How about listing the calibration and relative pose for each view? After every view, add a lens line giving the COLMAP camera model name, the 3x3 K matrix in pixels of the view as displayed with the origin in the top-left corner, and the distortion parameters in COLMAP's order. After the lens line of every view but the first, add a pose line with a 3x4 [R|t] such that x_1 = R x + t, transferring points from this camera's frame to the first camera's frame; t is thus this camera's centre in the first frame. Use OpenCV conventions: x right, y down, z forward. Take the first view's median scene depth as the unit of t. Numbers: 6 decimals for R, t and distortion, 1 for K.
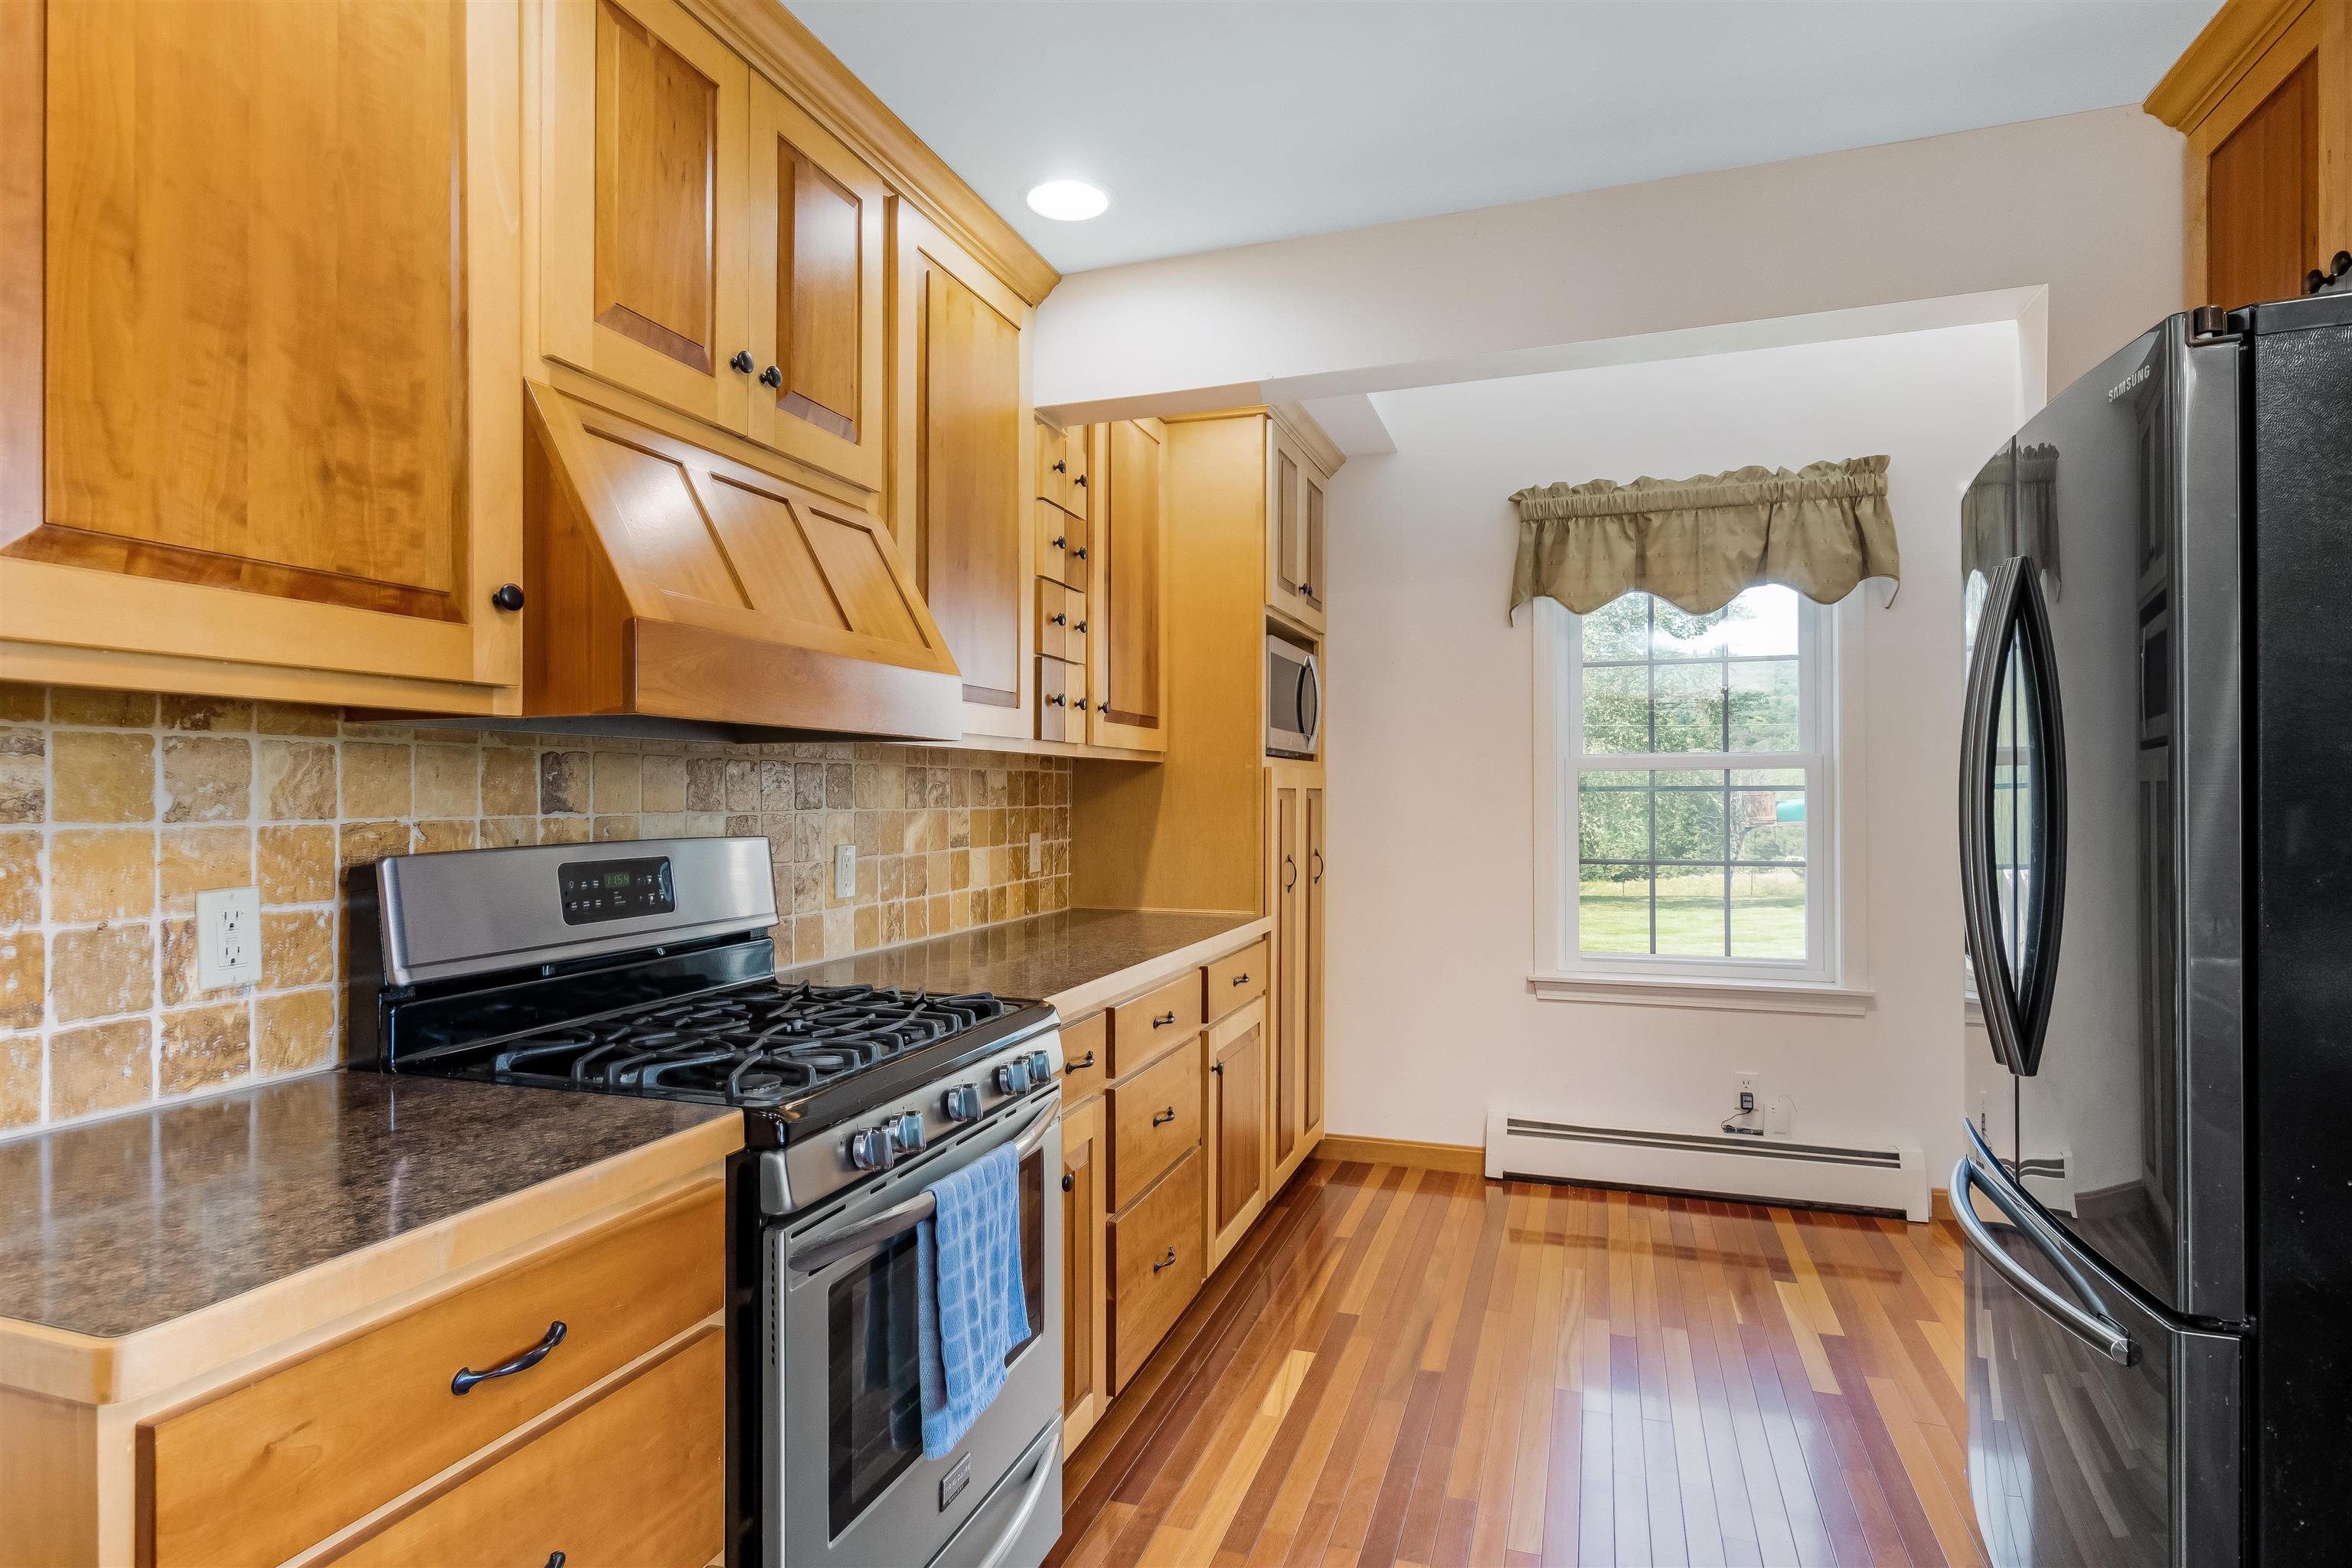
lens RADIAL K [[1209.4, 0, 1178.5], [0, 1209.4, 787.2], [0, 0, 1]] dist [0.006763, -0.000131]
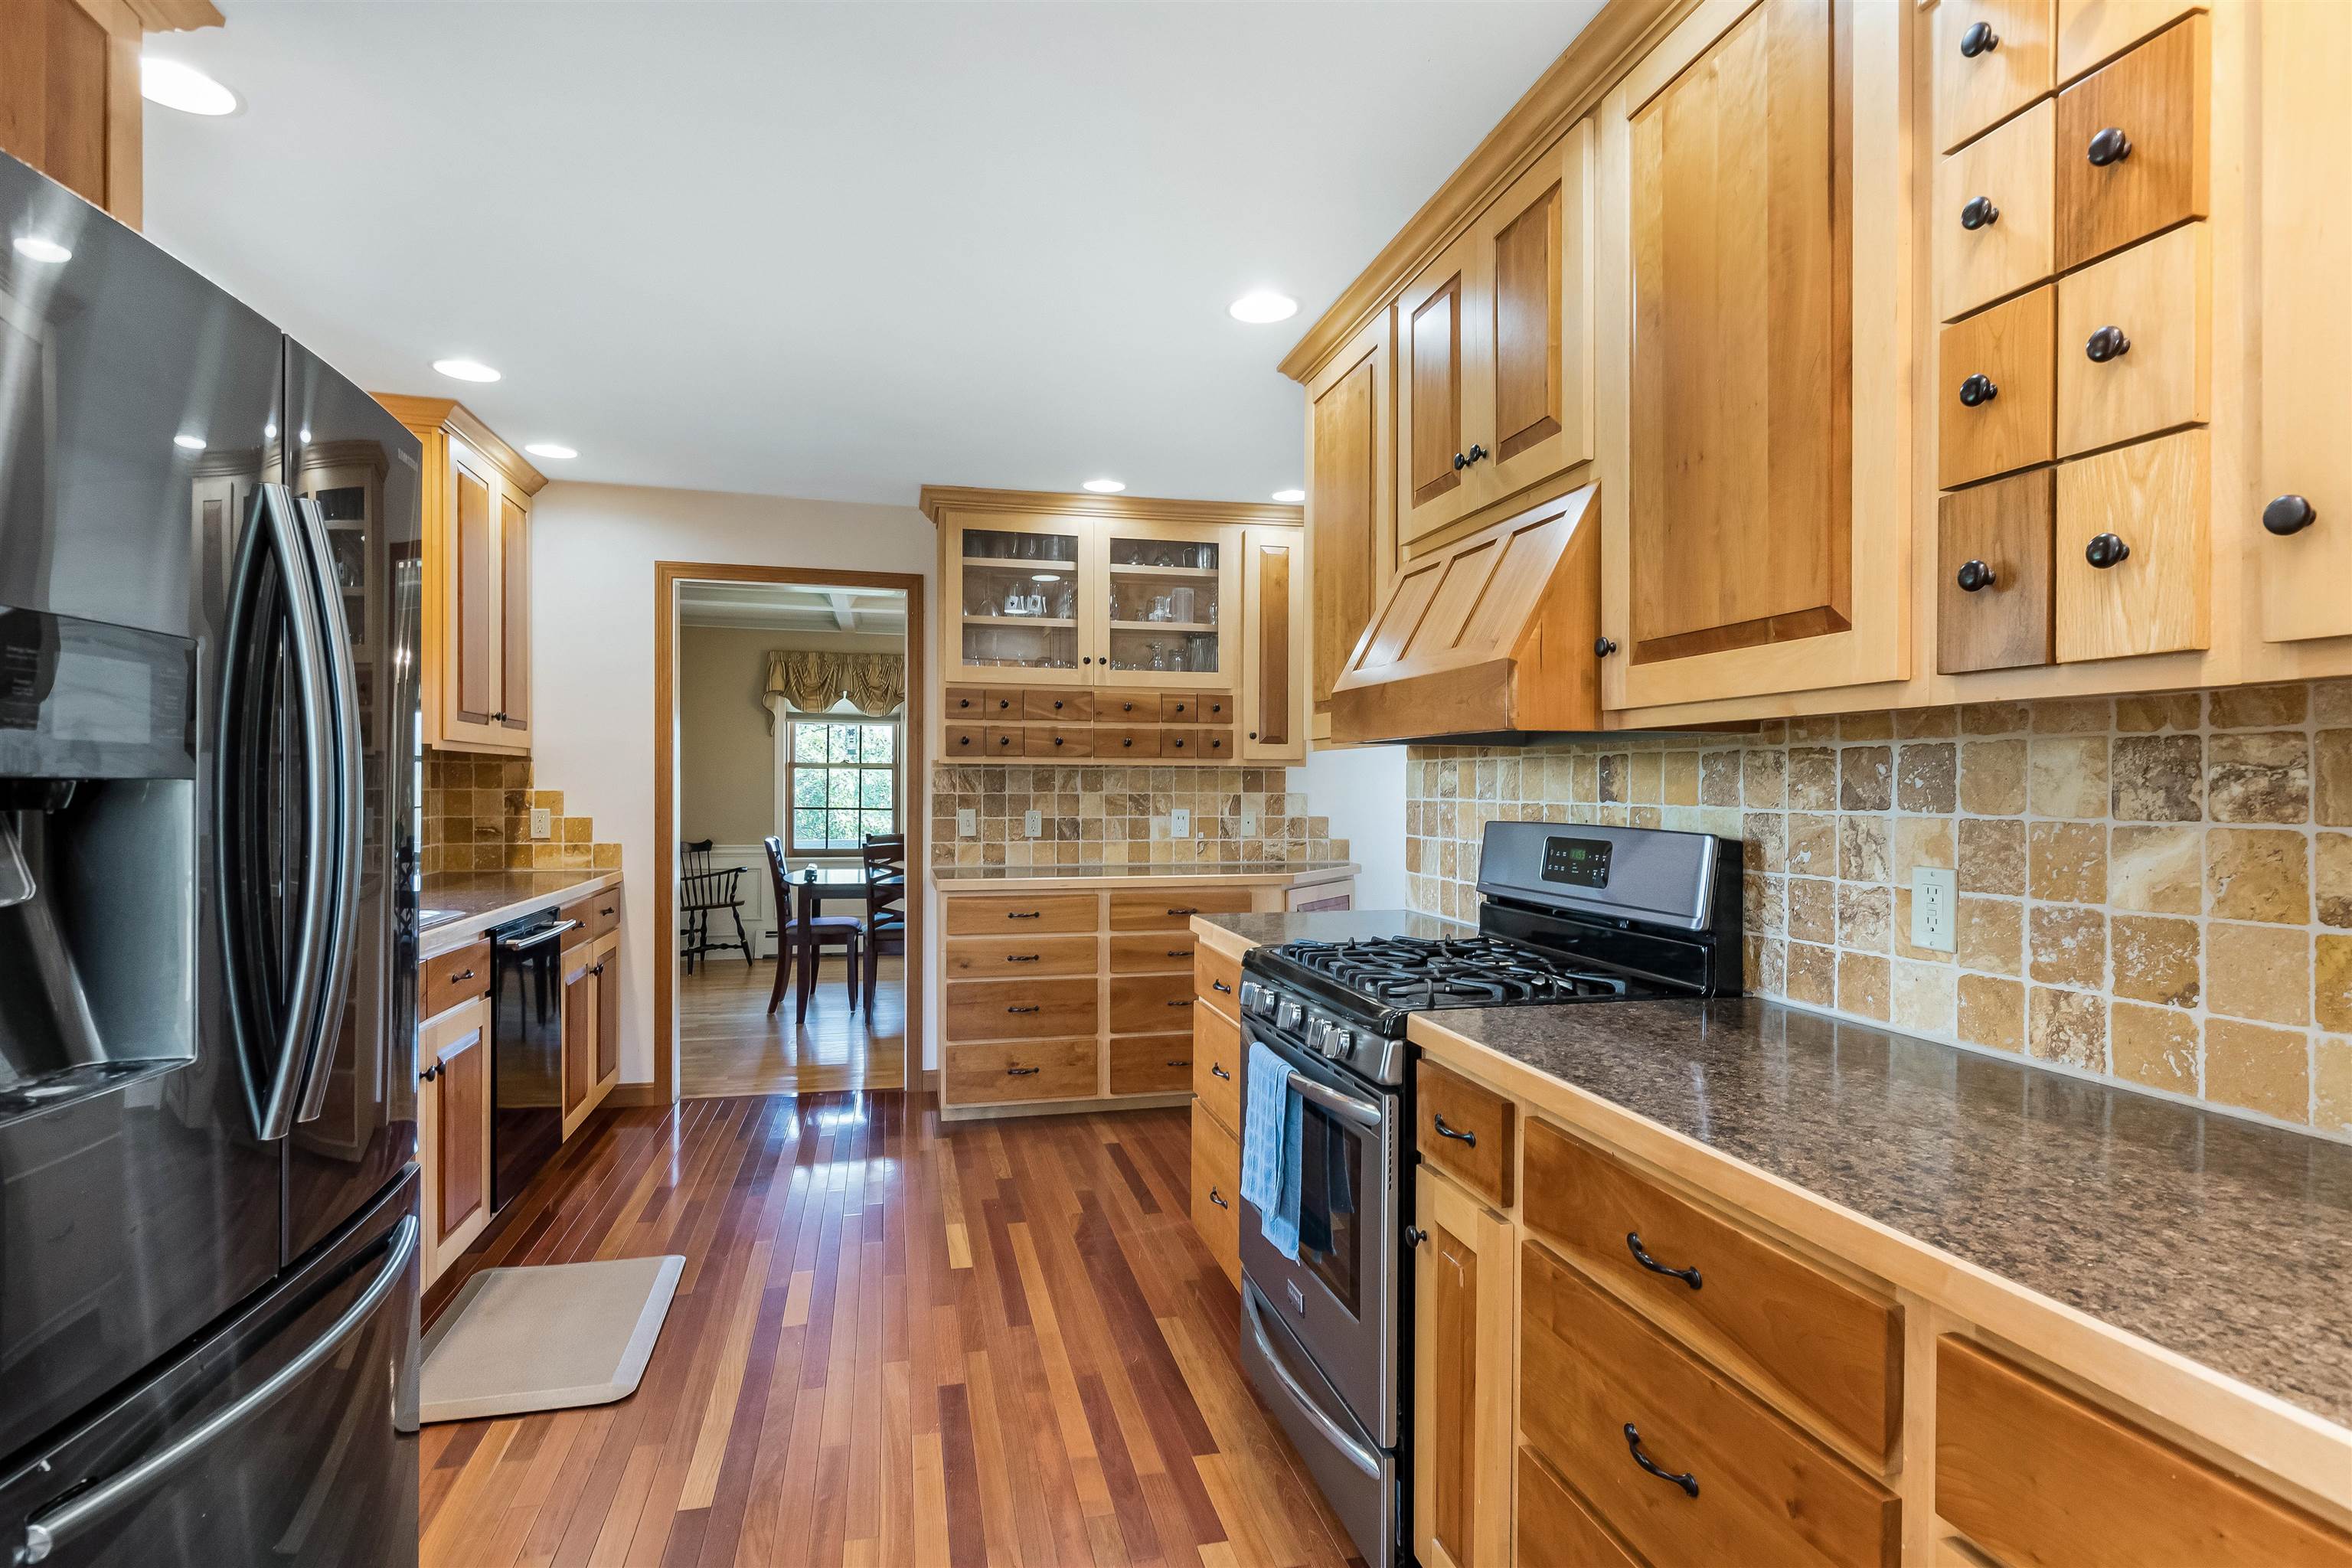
lens RADIAL K [[1207.0, 0, 1177.1], [0, 1207.0, 785.2], [0, 0, 1]] dist [0.003812, -0.002694]
pose [[-0.837242, -0.007316, -0.546784, 0.580949], [-0.005424, 0.999972, -0.005073, 0.012192], [0.546806, -0.001282, -0.837258, 1.814303]]
